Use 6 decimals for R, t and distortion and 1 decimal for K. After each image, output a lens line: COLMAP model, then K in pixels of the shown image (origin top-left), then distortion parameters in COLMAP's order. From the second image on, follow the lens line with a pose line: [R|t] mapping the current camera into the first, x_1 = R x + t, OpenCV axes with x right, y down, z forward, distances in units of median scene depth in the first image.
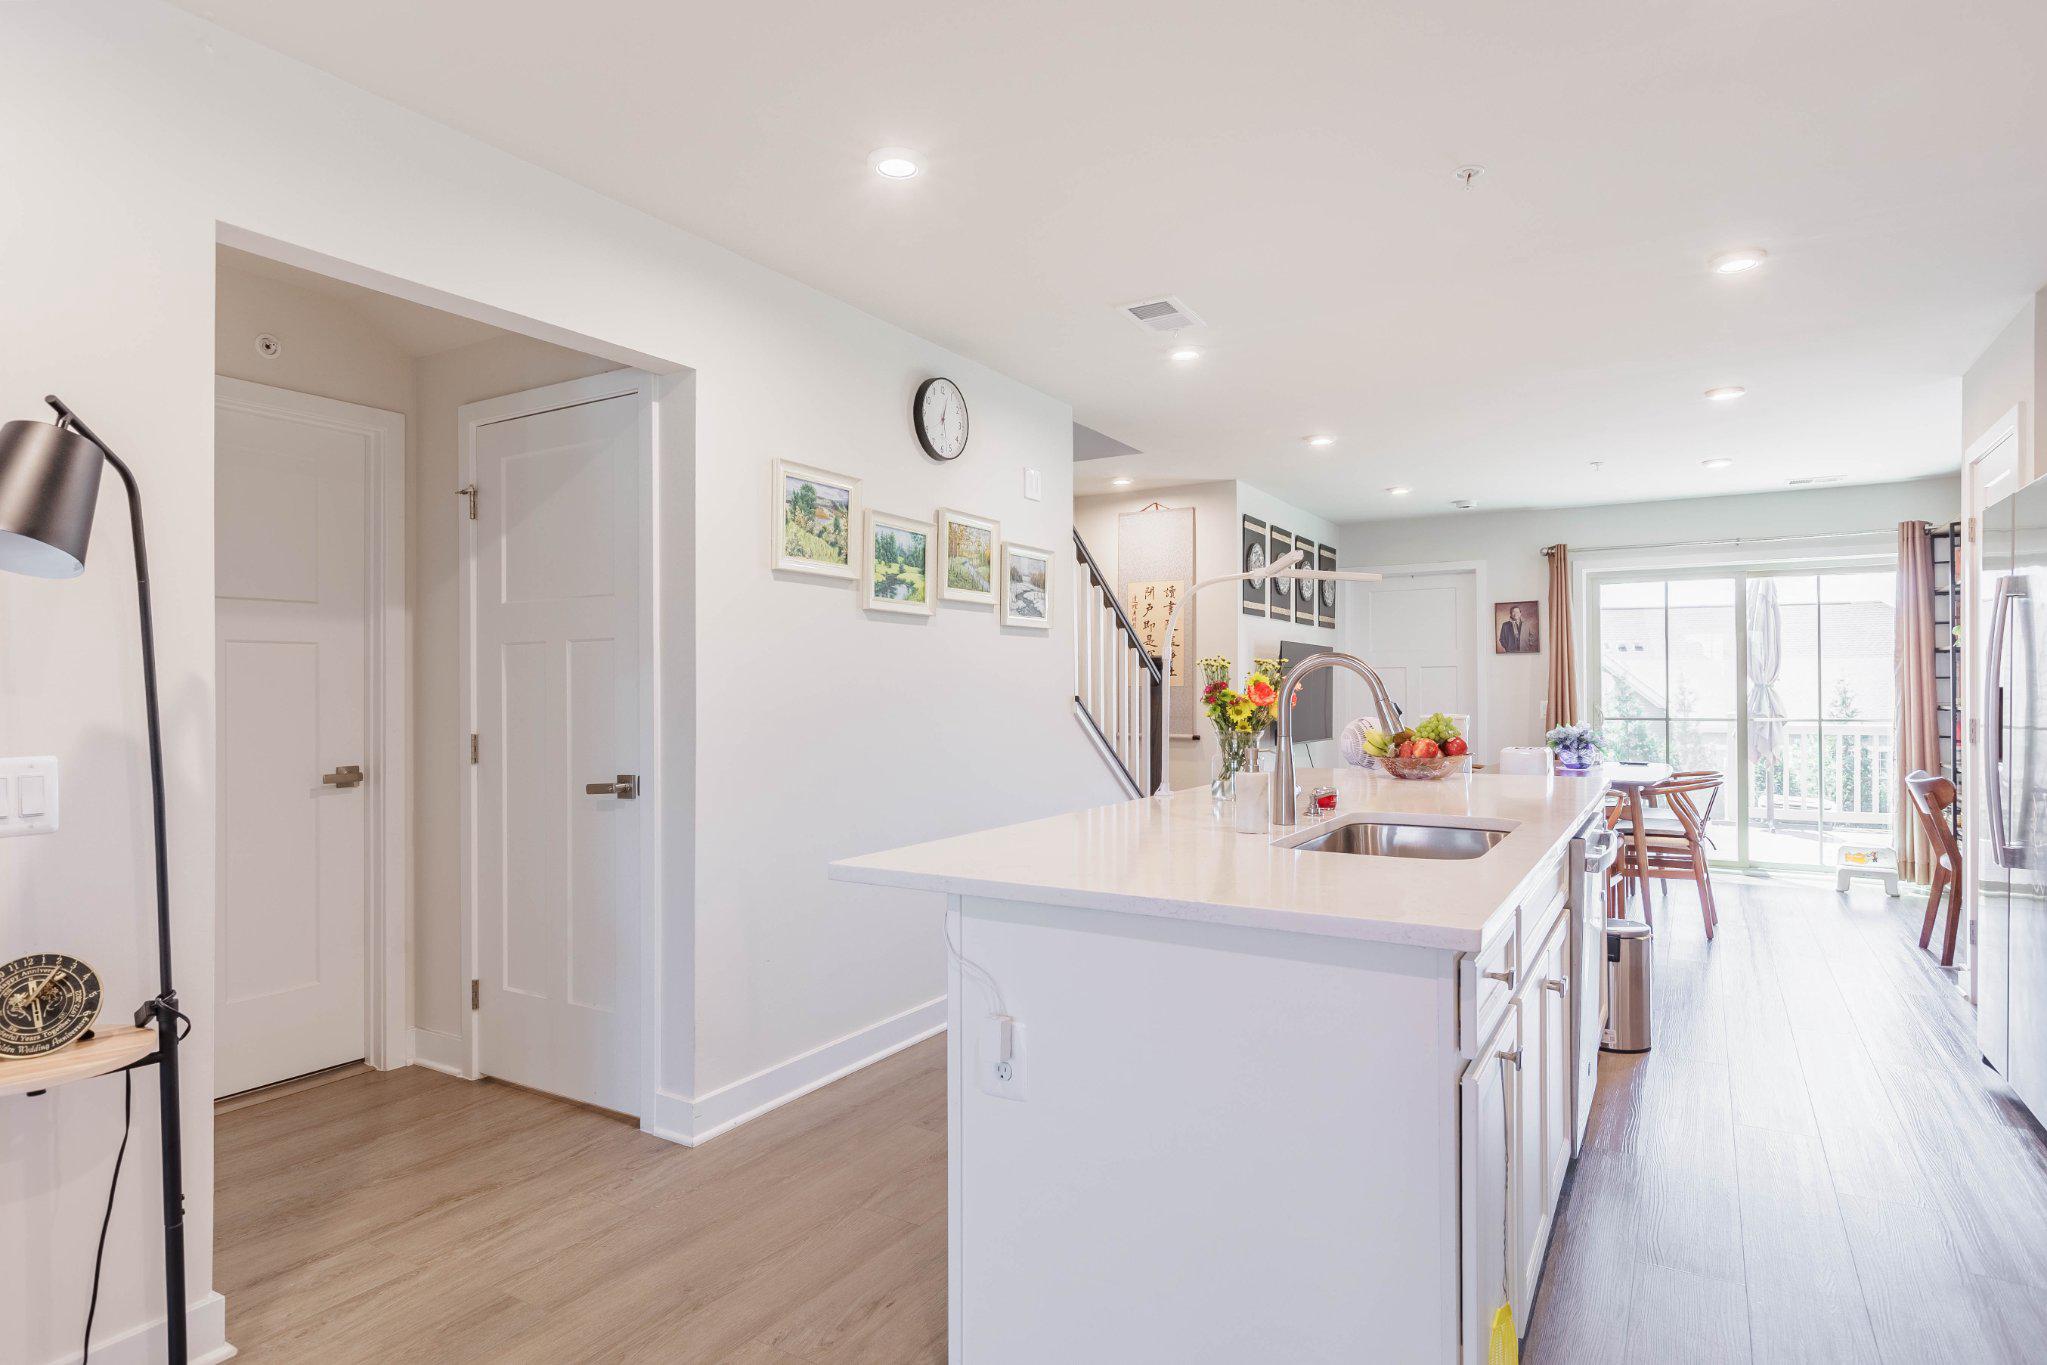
lens RADIAL K [[1122.0, 0, 1023.9], [0, 1122.0, 684.3], [0, 0, 1]] dist [0.003620, -0.000356]
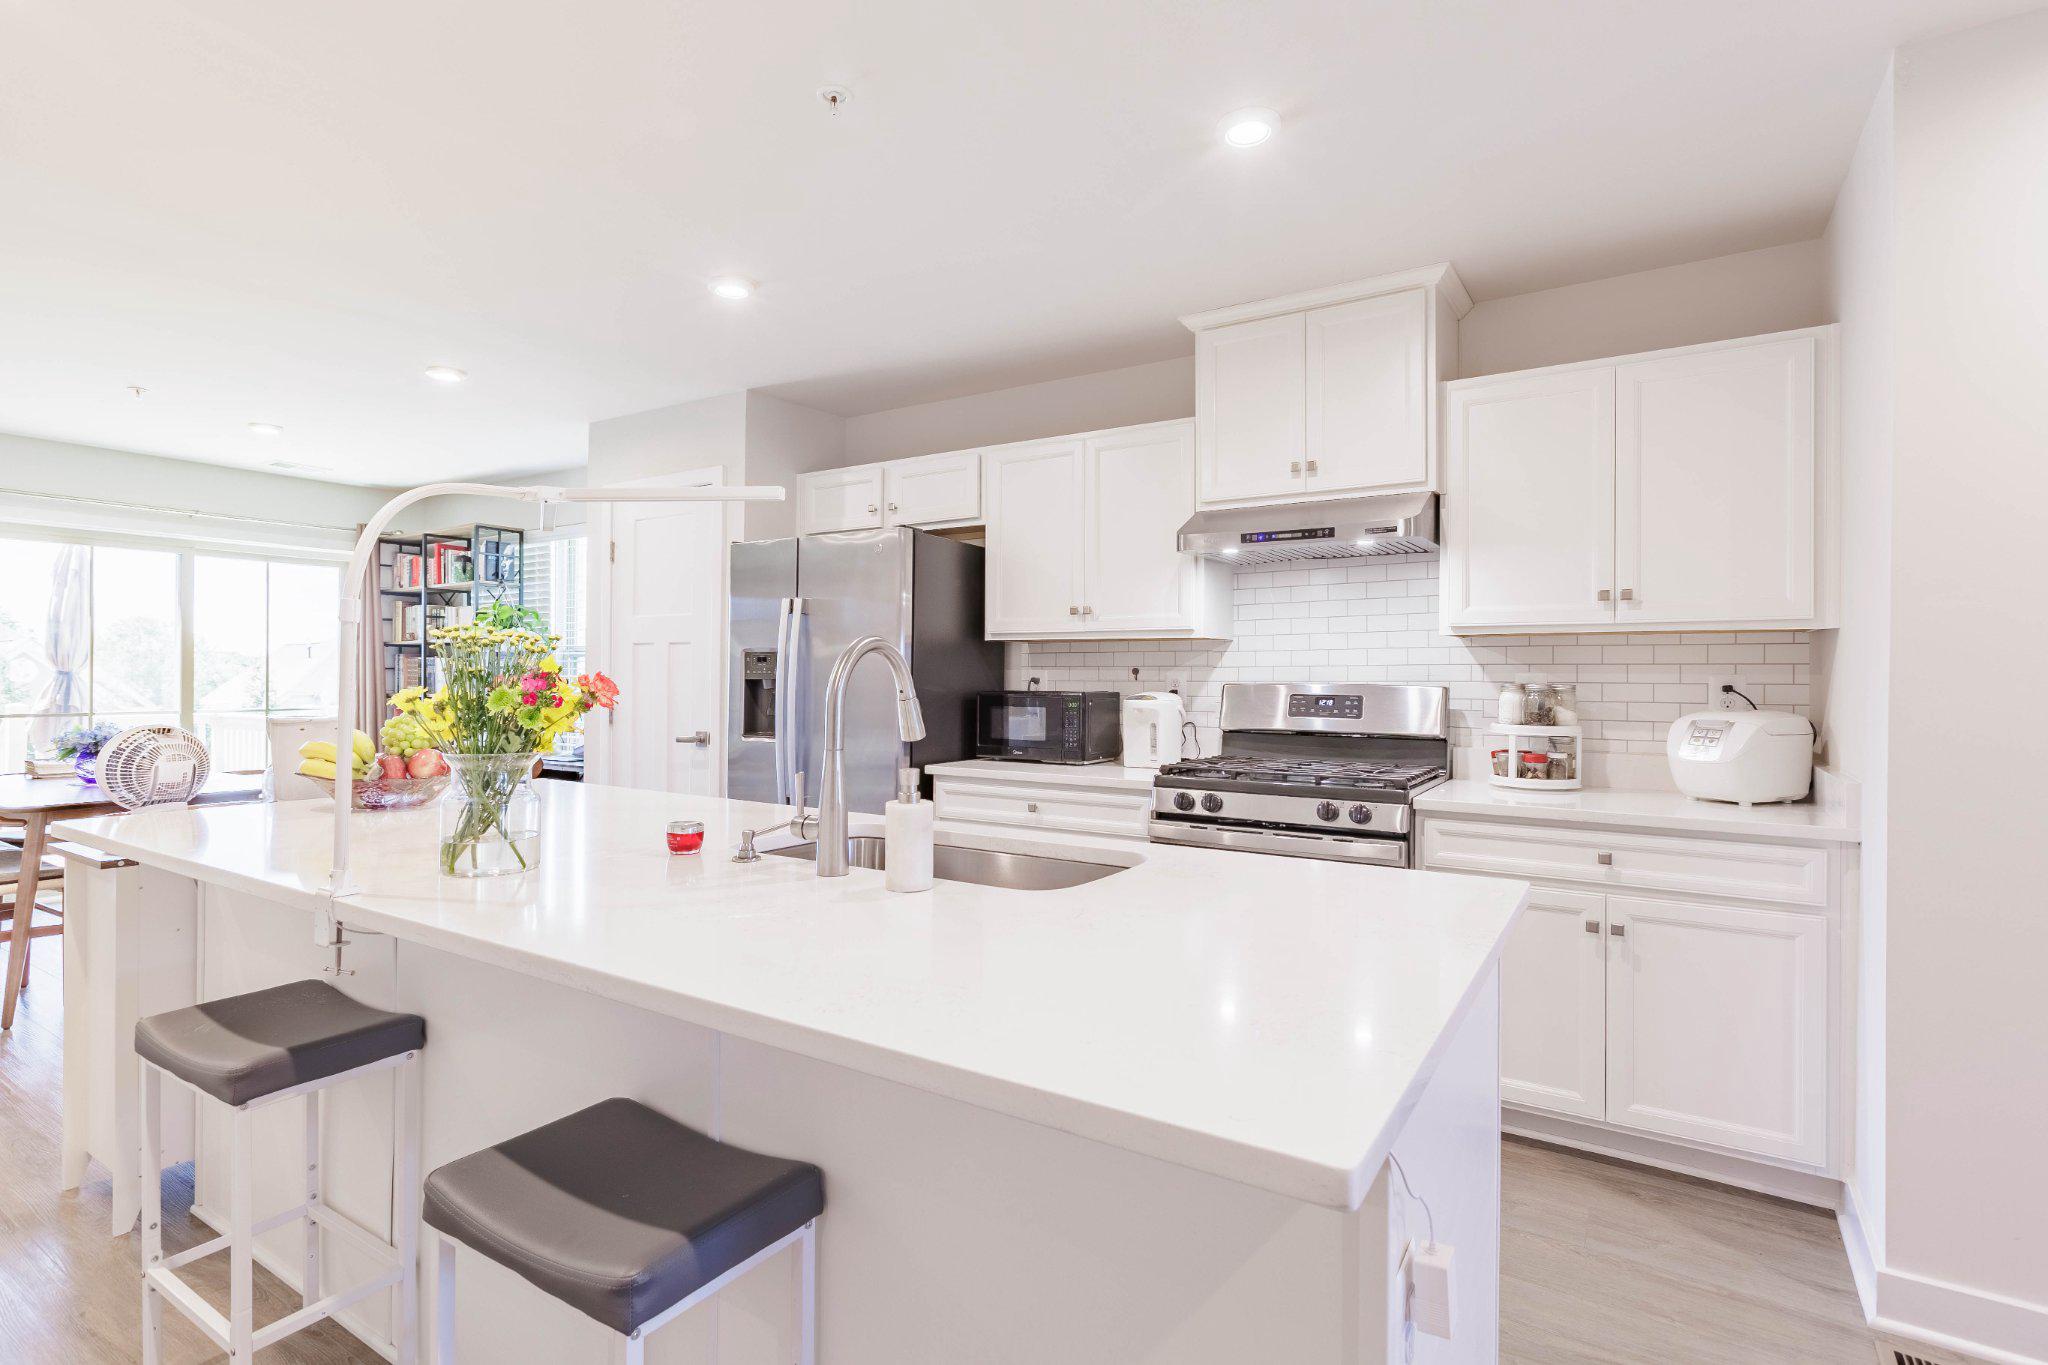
lens RADIAL K [[991.8, 0, 1032.4], [0, 991.8, 674.3], [0, 0, 1]] dist [0.004323, -0.000950]
pose [[0.026869, 0.007391, 0.999612, -0.132202], [-0.009212, 0.999932, -0.007145, 0.000559], [-0.999597, -0.009017, 0.026936, 0.291058]]
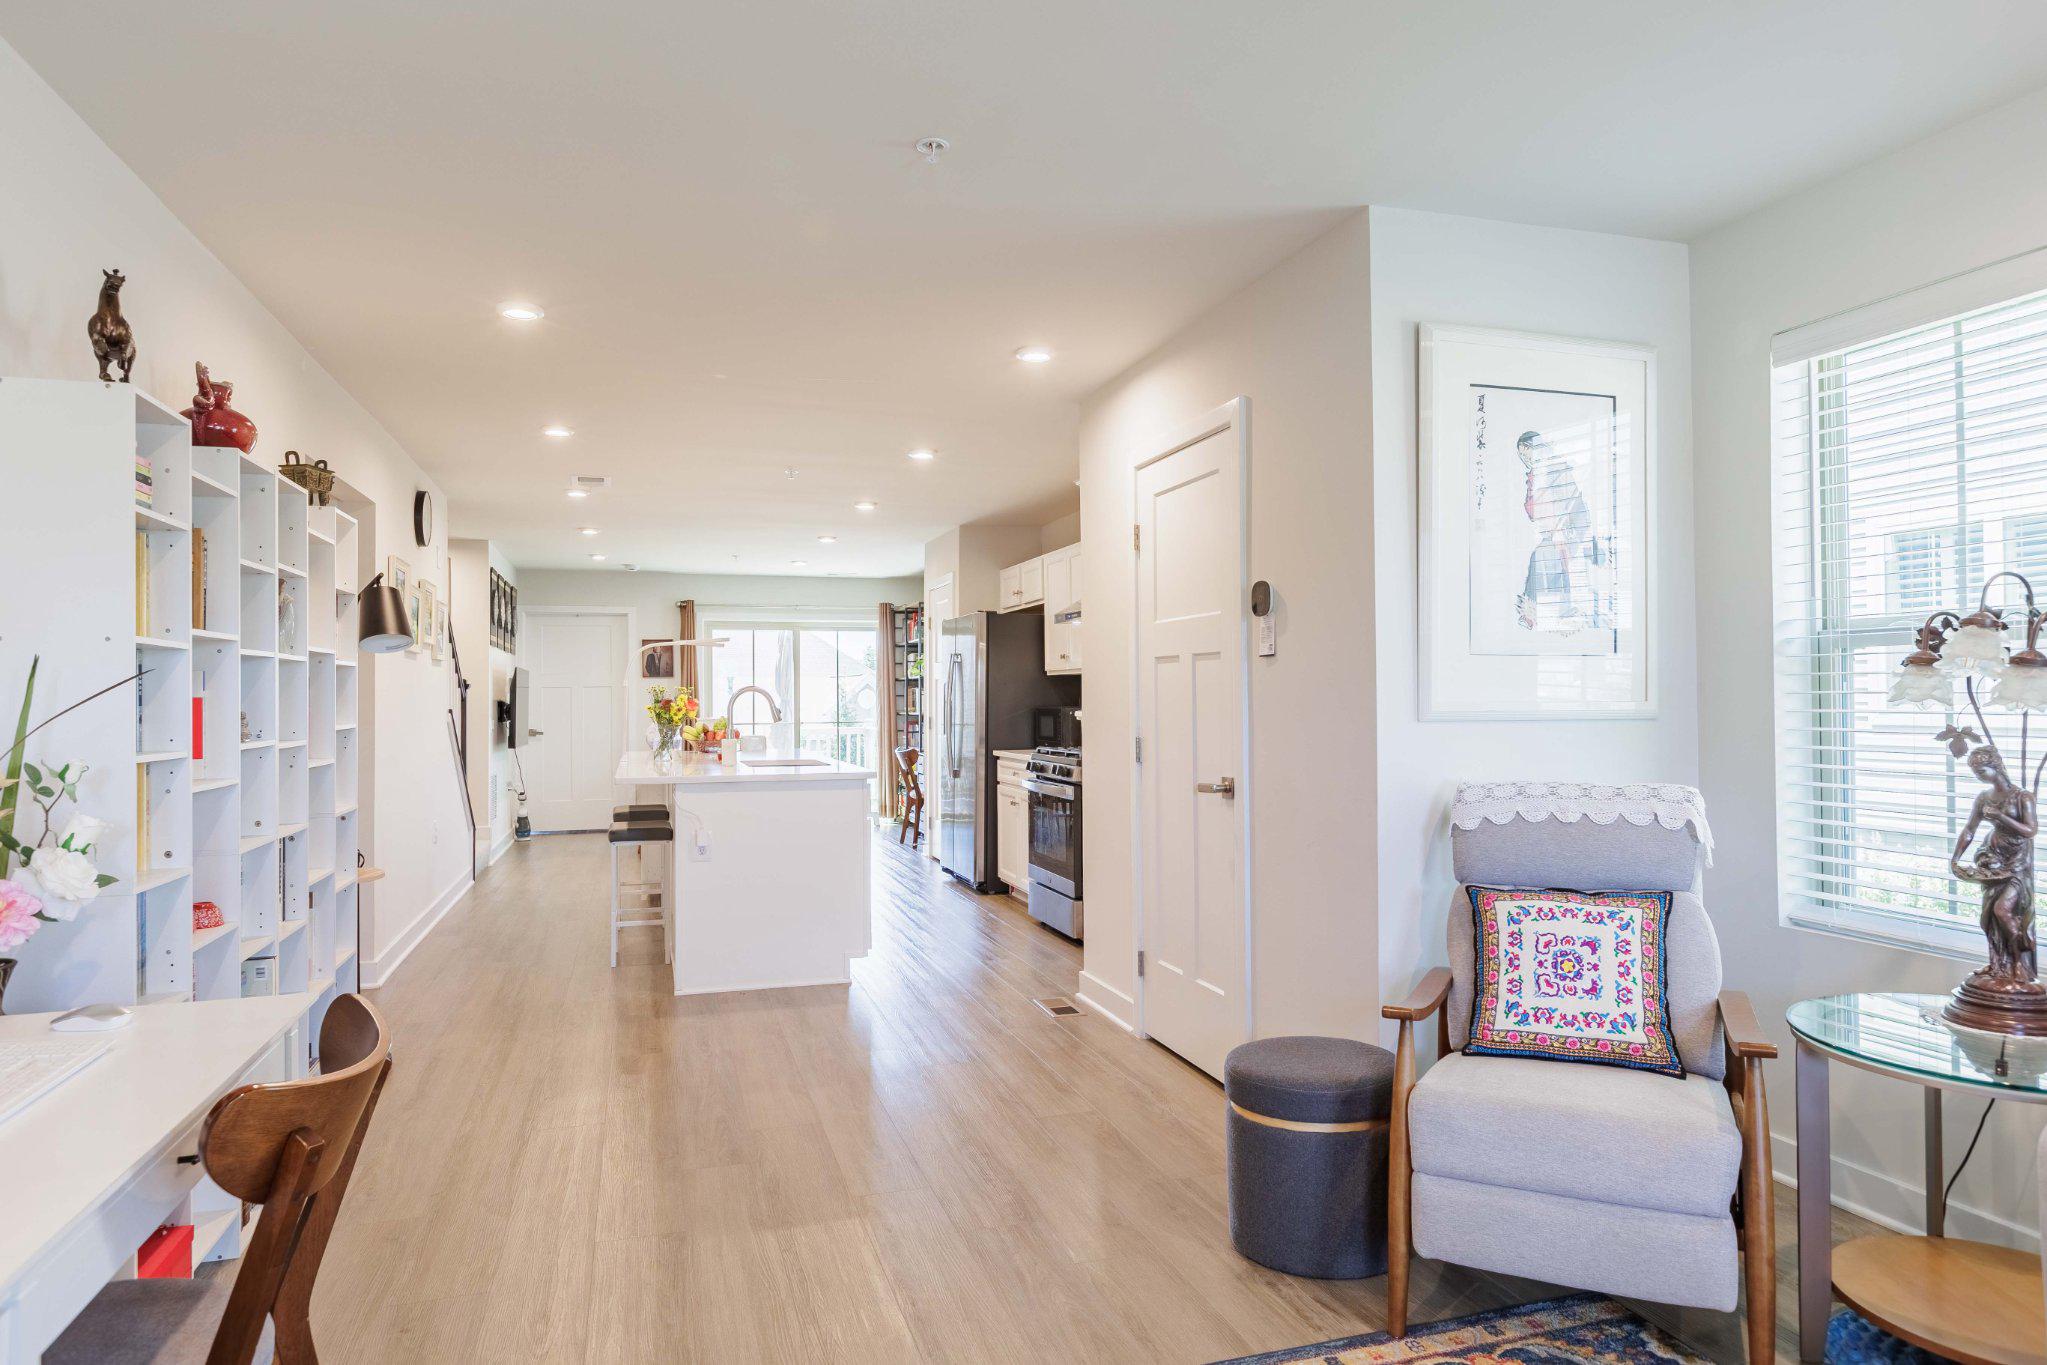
lens RADIAL K [[1253.3, 0, 1029.3], [0, 1253.3, 676.4], [0, 0, 1]] dist [0.006201, 0.000503]
pose [[0.667198, 0.013240, 0.744763, -0.404649], [0.001530, 0.999816, -0.019145, 0.000721], [-0.744879, 0.013913, 0.667055, -0.358493]]
